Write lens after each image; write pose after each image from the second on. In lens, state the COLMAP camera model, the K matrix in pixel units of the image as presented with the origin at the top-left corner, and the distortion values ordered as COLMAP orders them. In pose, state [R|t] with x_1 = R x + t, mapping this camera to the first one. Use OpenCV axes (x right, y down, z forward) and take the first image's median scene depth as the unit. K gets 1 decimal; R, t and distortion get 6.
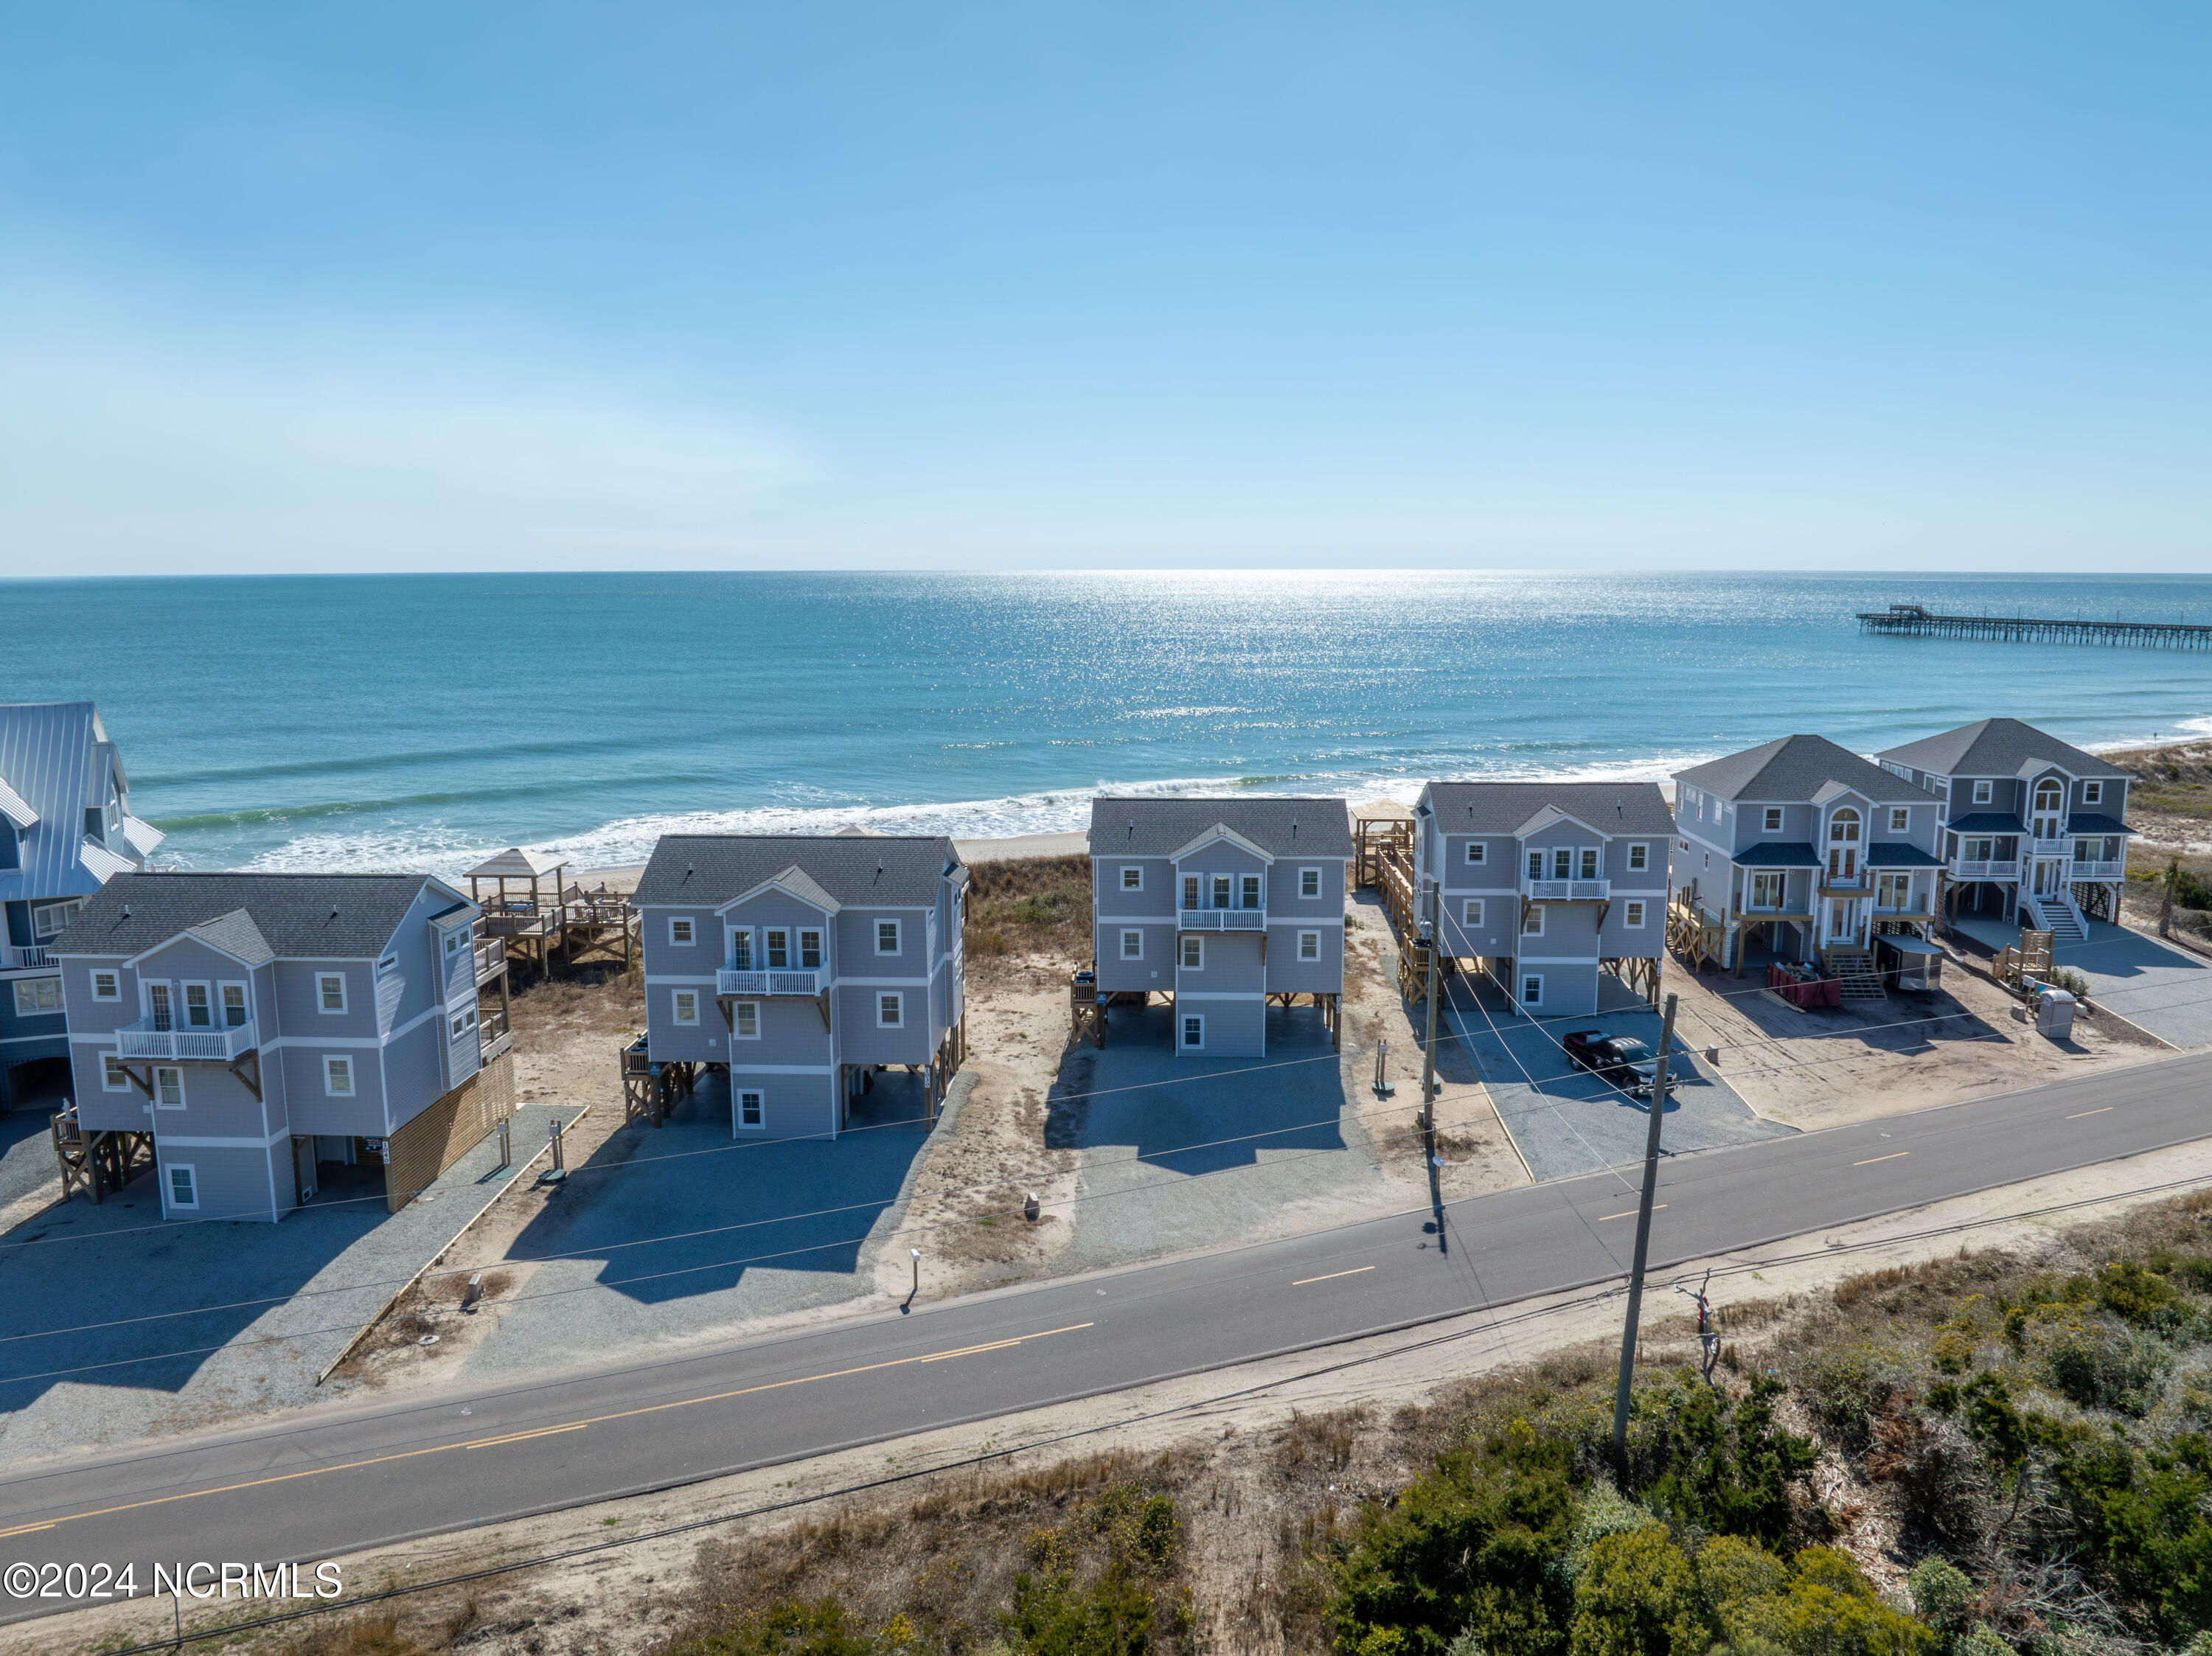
lens RADIAL K [[1522.2, 0, 1106.0], [0, 1522.2, 828.0], [0, 0, 1]] dist [-0.057389, 0.021957]
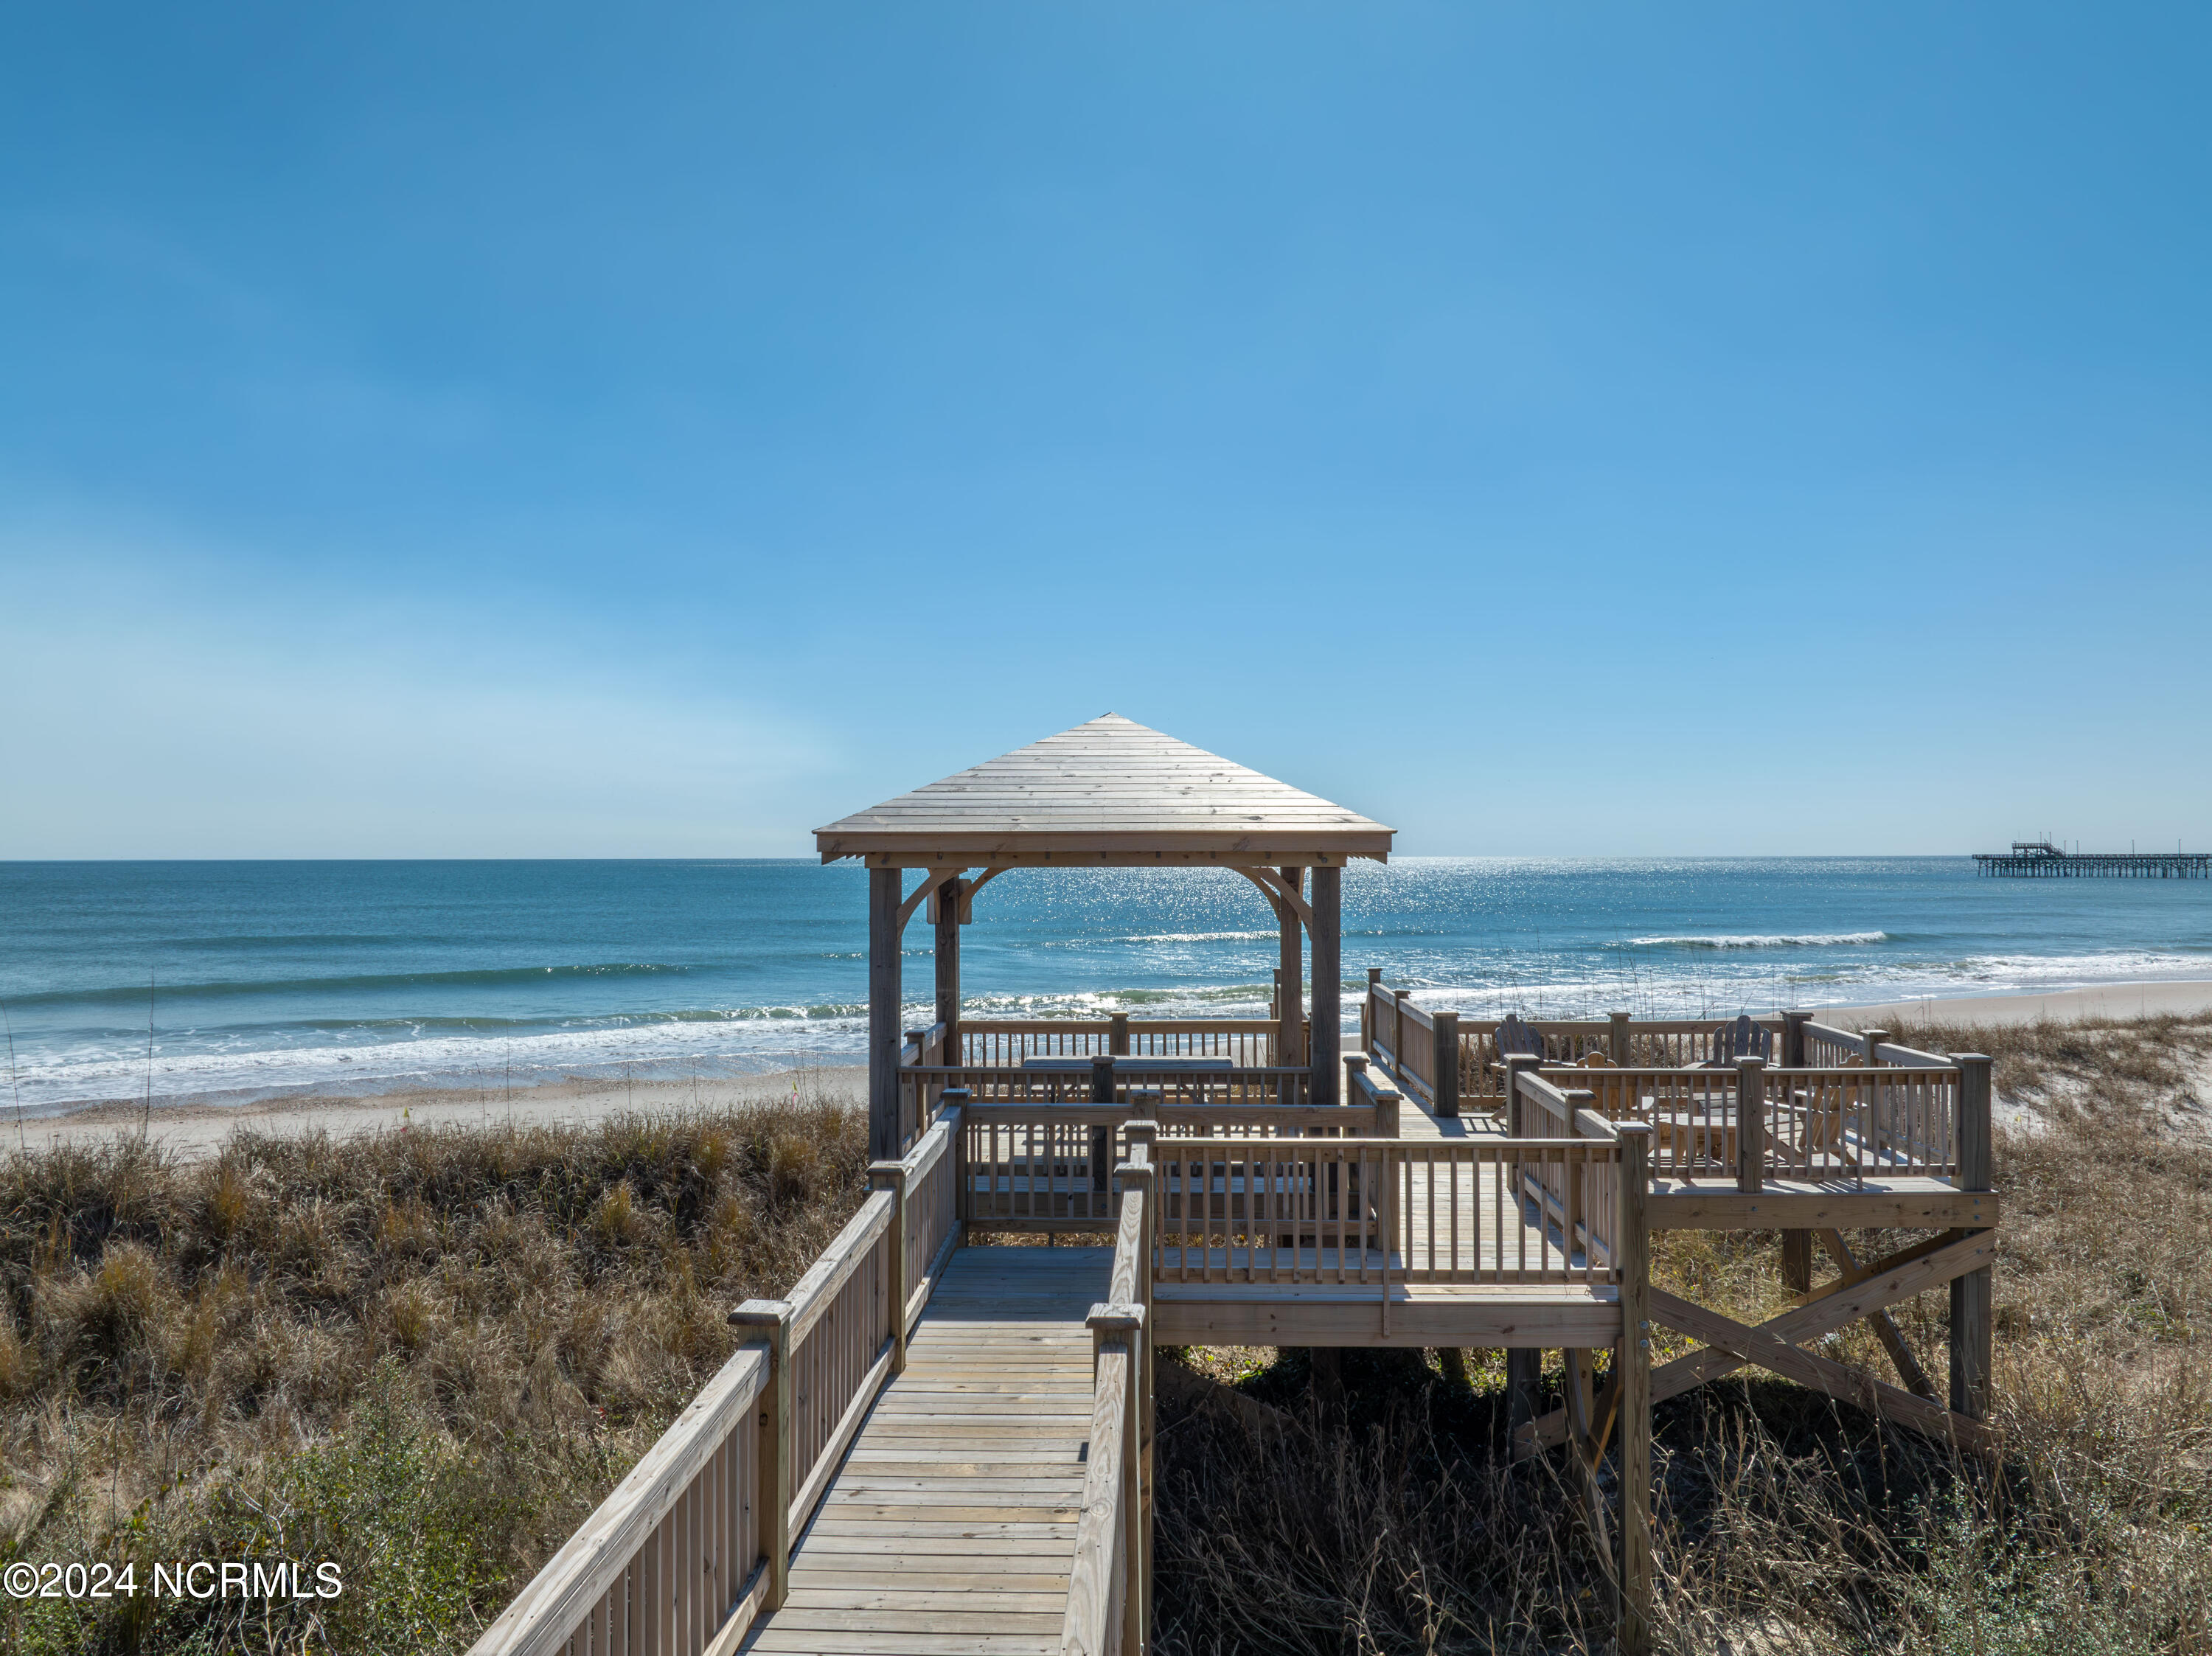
lens RADIAL K [[1522.2, 0, 1106.0], [0, 1522.2, 828.0], [0, 0, 1]] dist [-0.057389, 0.021957]
pose [[0.999979, -0.005645, 0.003104, 0.029620], [0.006129, 0.982030, -0.188624, 0.028852], [-0.001984, 0.188639, 0.982044, 1.323634]]
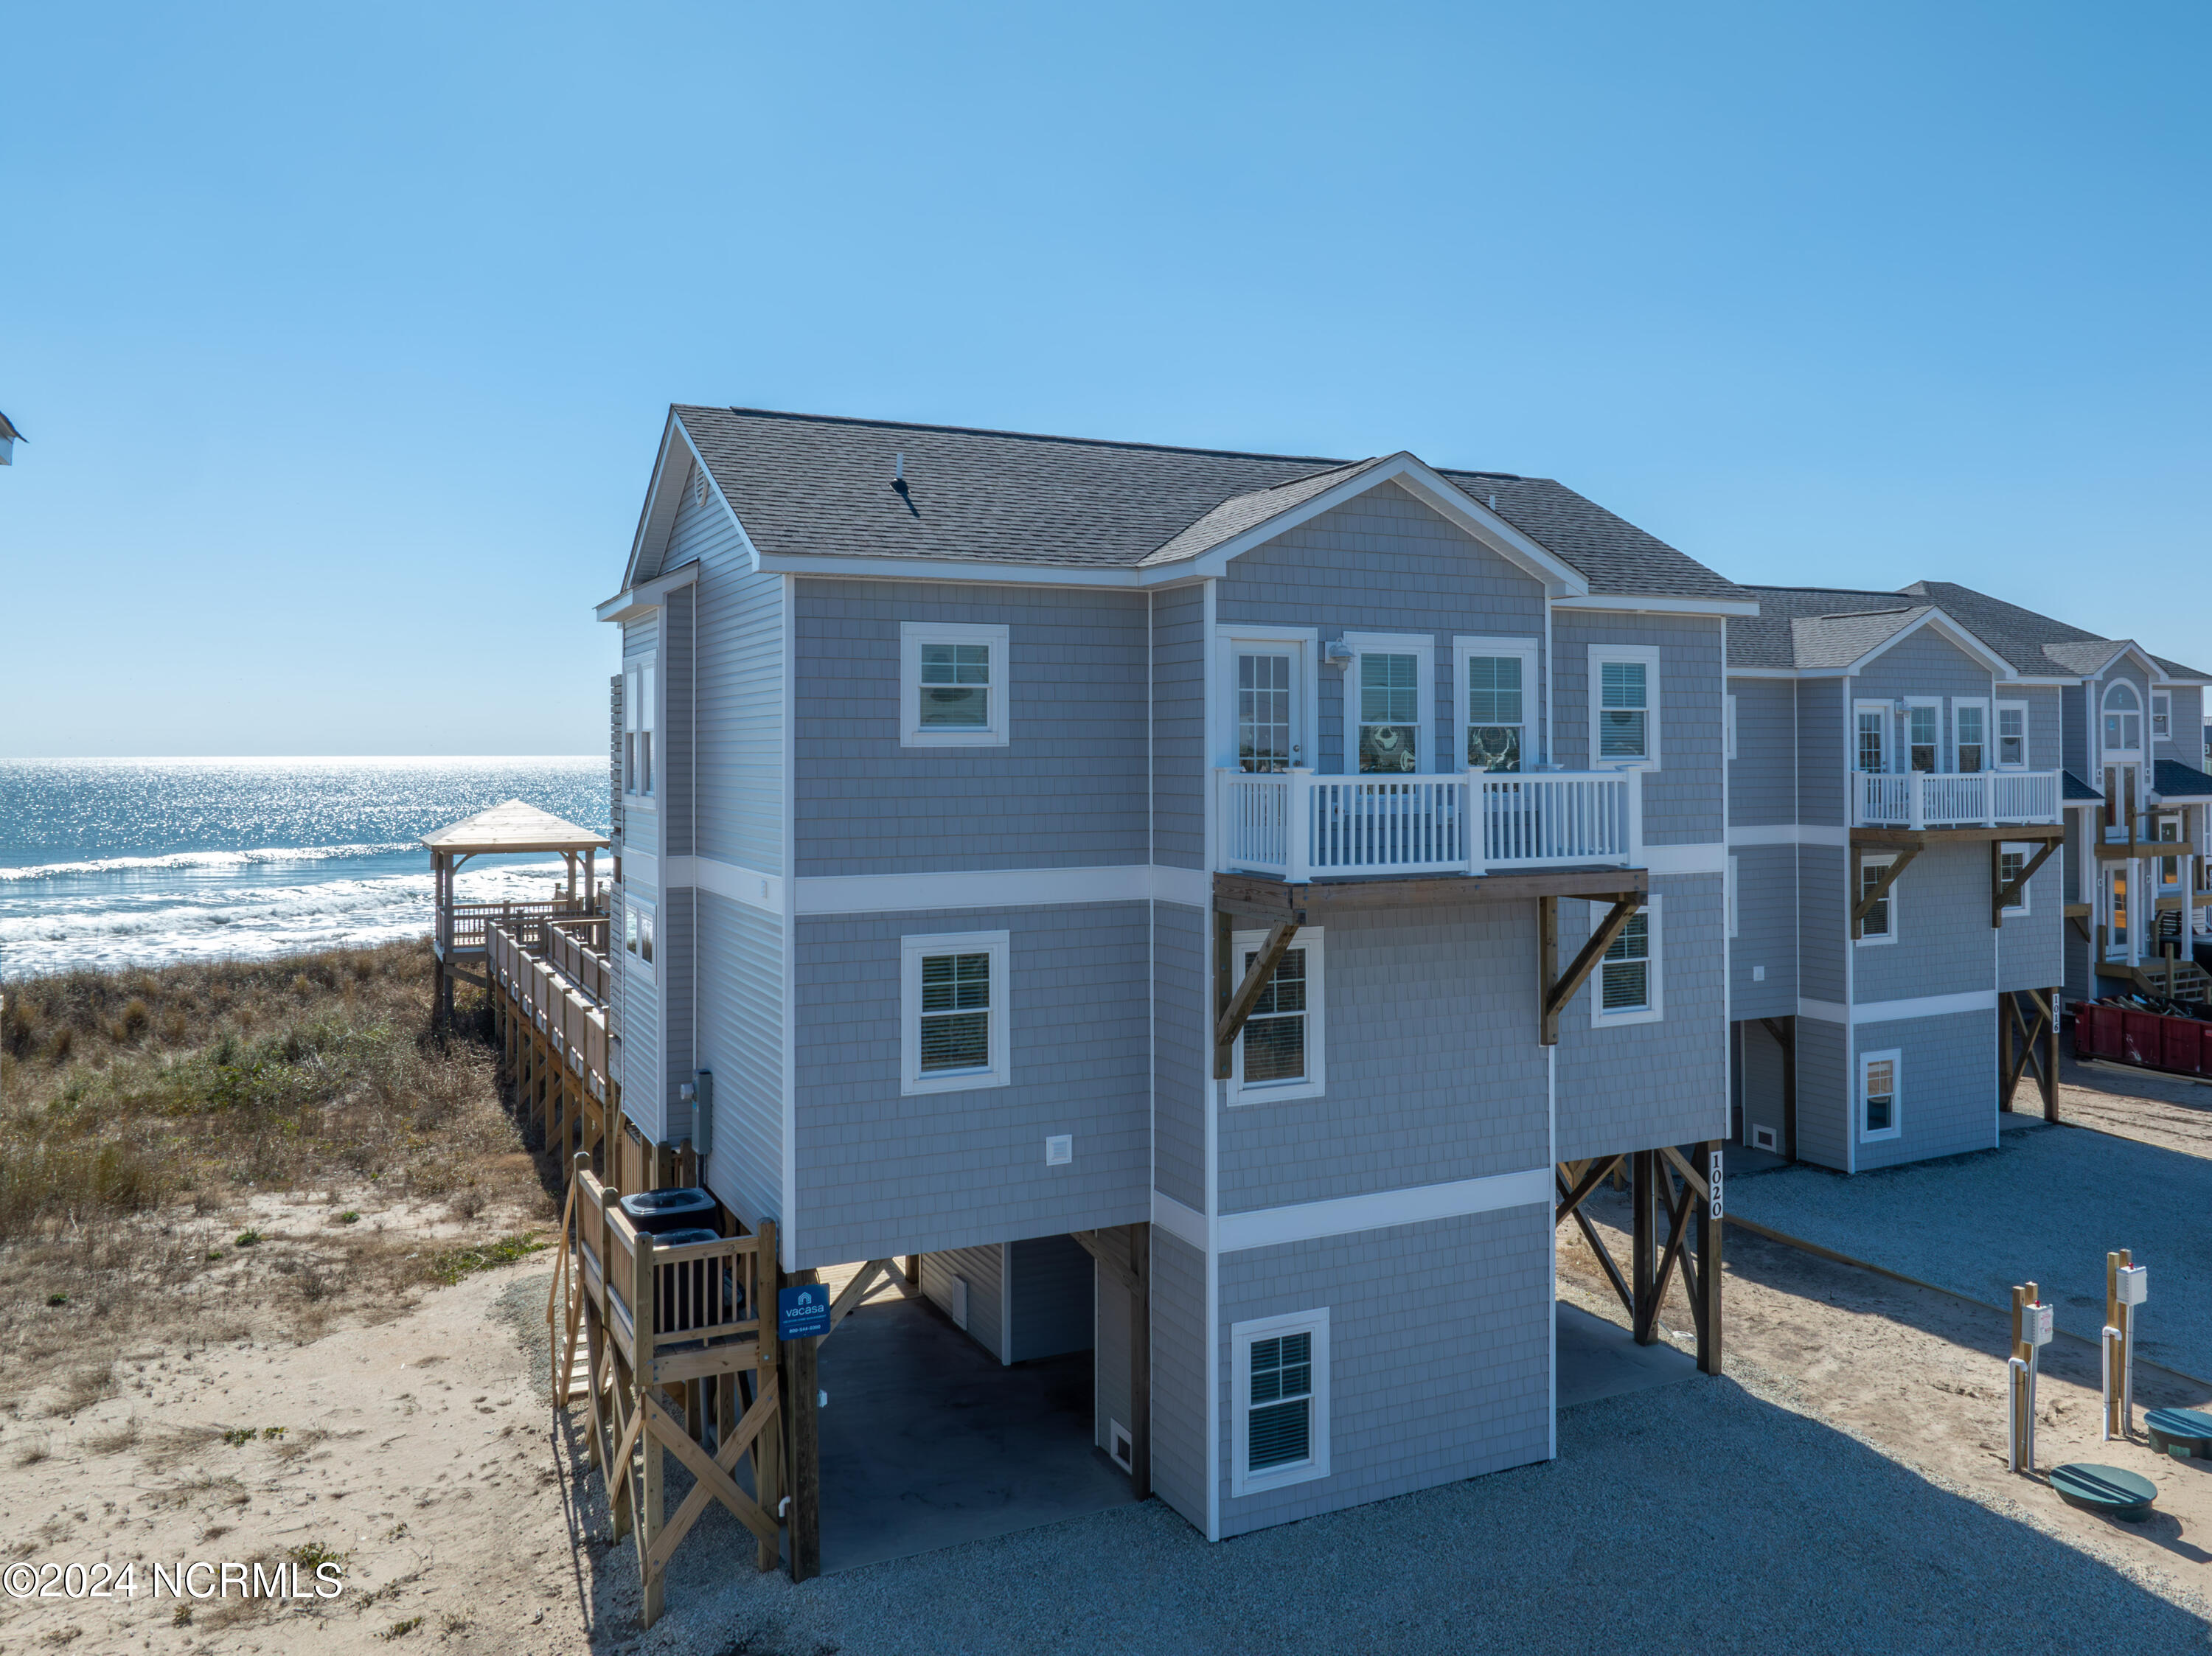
lens RADIAL K [[1724.5, 0, 1201.6], [0, 1724.5, 733.5], [0, 0, 1]] dist [-0.011487, -0.003986]
pose [[0.867546, 0.004202, 0.497339, -0.071261], [0.083937, 0.984384, -0.154736, 0.079252], [-0.490223, 0.175986, 0.853646, 0.787407]]
